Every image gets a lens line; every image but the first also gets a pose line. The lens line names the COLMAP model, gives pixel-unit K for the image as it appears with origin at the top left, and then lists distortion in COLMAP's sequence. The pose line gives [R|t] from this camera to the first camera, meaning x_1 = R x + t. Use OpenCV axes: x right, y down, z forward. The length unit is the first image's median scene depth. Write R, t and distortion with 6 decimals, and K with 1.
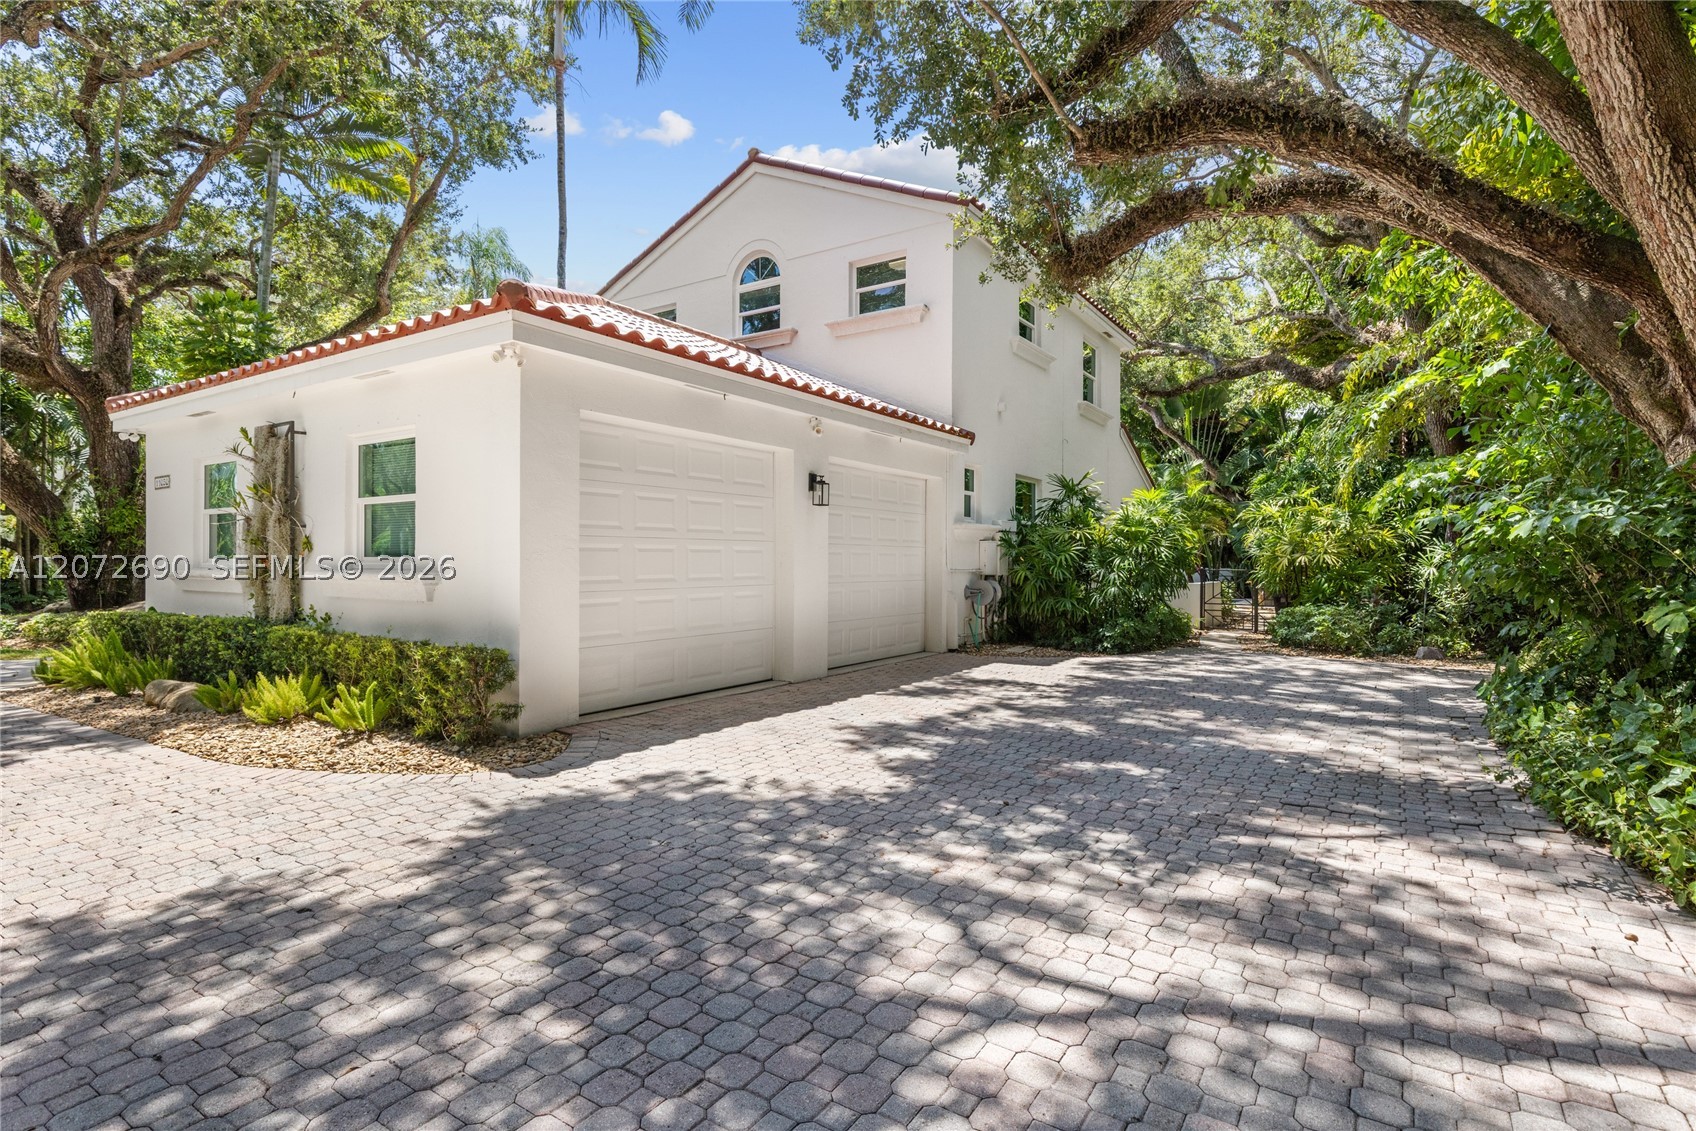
lens RADIAL K [[831.4, 0, 846.4], [0, 831.4, 556.0], [0, 0, 1]] dist [0.000264, 0.000844]
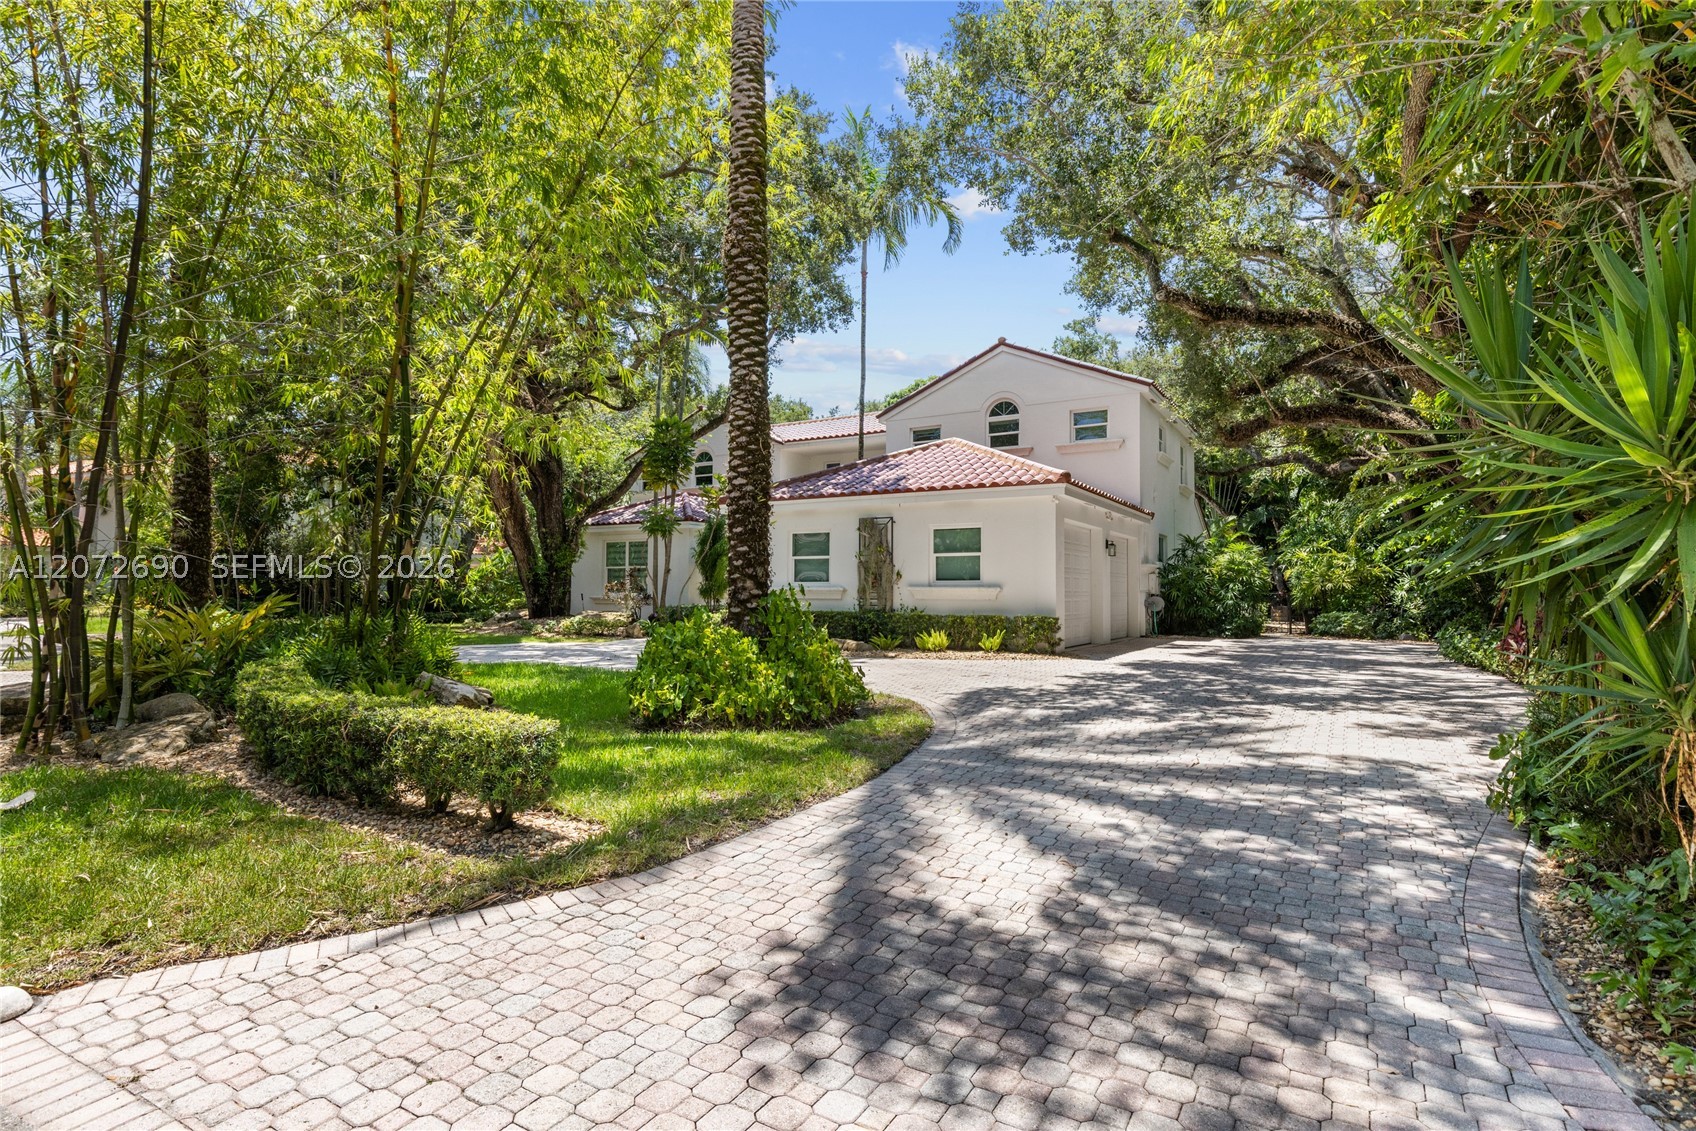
lens RADIAL K [[831.4, 0, 851.3], [0, 831.4, 555.4], [0, 0, 1]] dist [0.000264, 0.000844]
pose [[0.998986, 0.003650, 0.044884, -0.520700], [-0.001825, 0.999173, -0.040621, 0.014194], [-0.044995, 0.040498, 0.998166, -0.671678]]
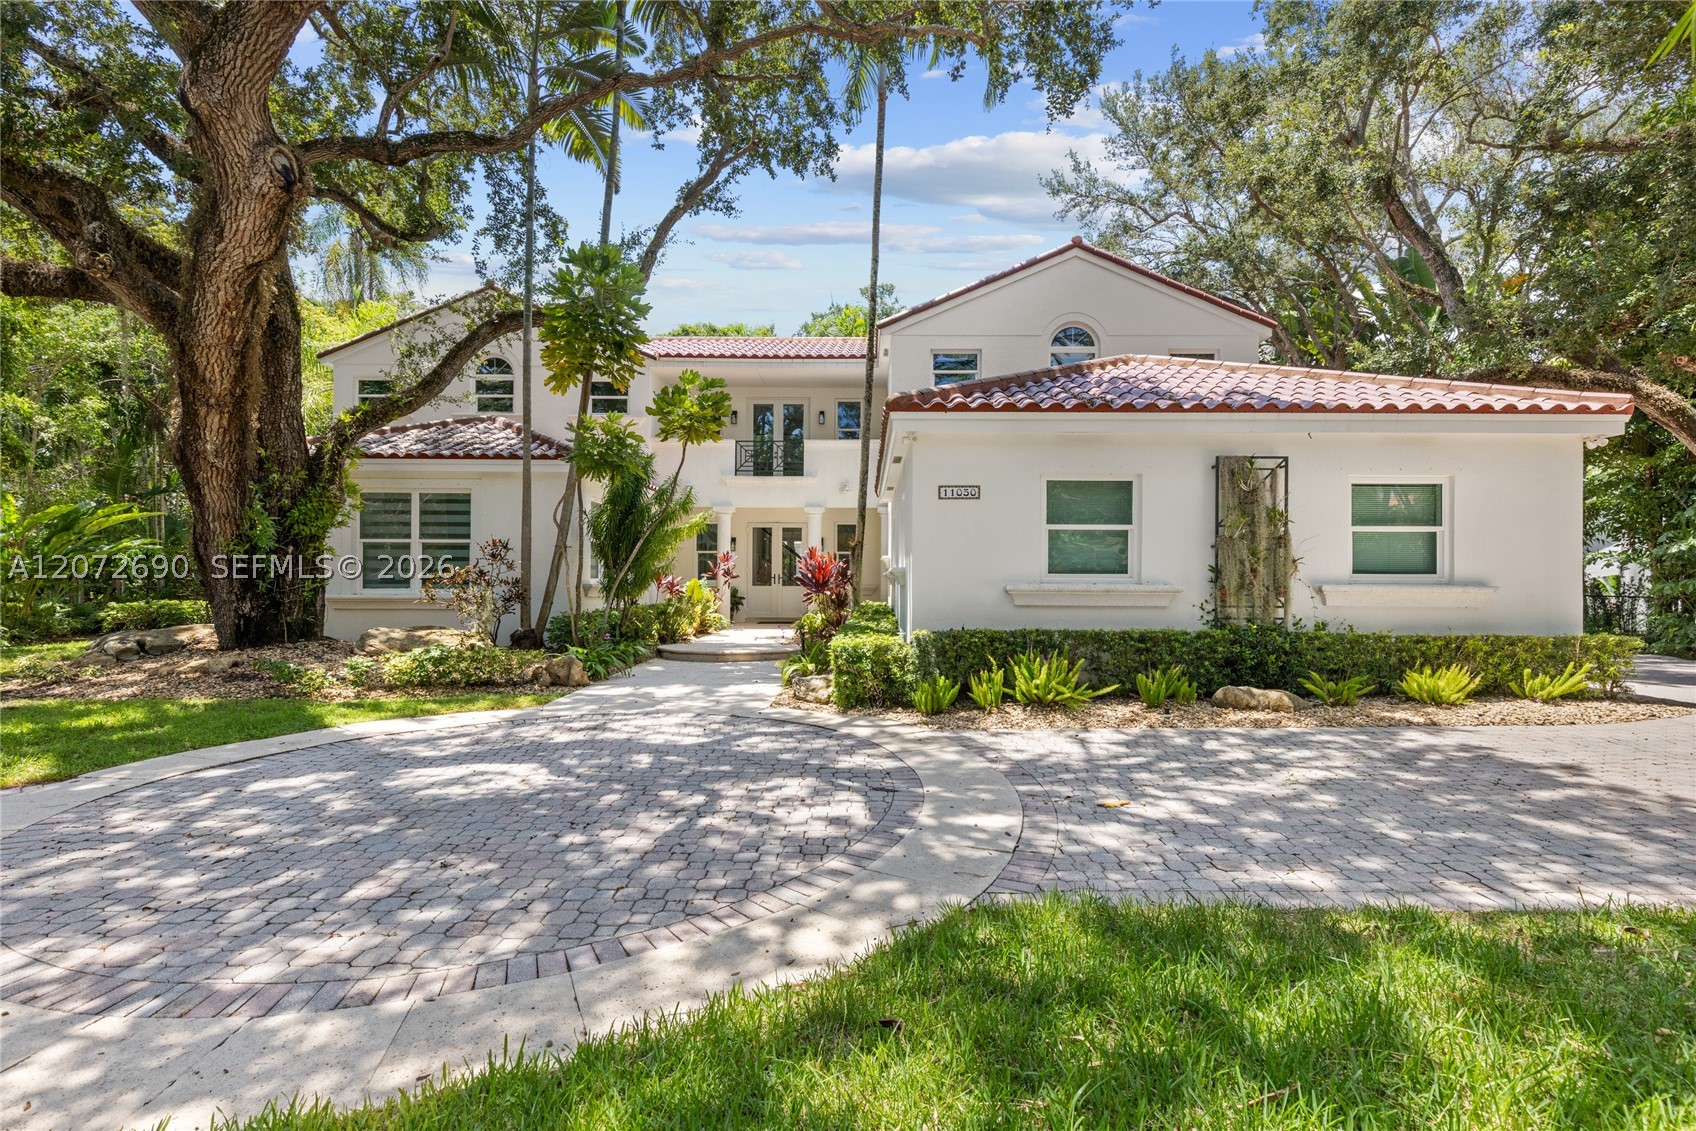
lens RADIAL K [[771.3, 0, 853.8], [0, 771.3, 567.0], [0, 0, 1]] dist [0.011700, -0.000949]
pose [[0.842382, 0.011832, 0.538752, -1.055283], [-0.006756, 0.999912, -0.011396, 0.005119], [-0.538839, 0.005960, 0.842388, 0.248629]]
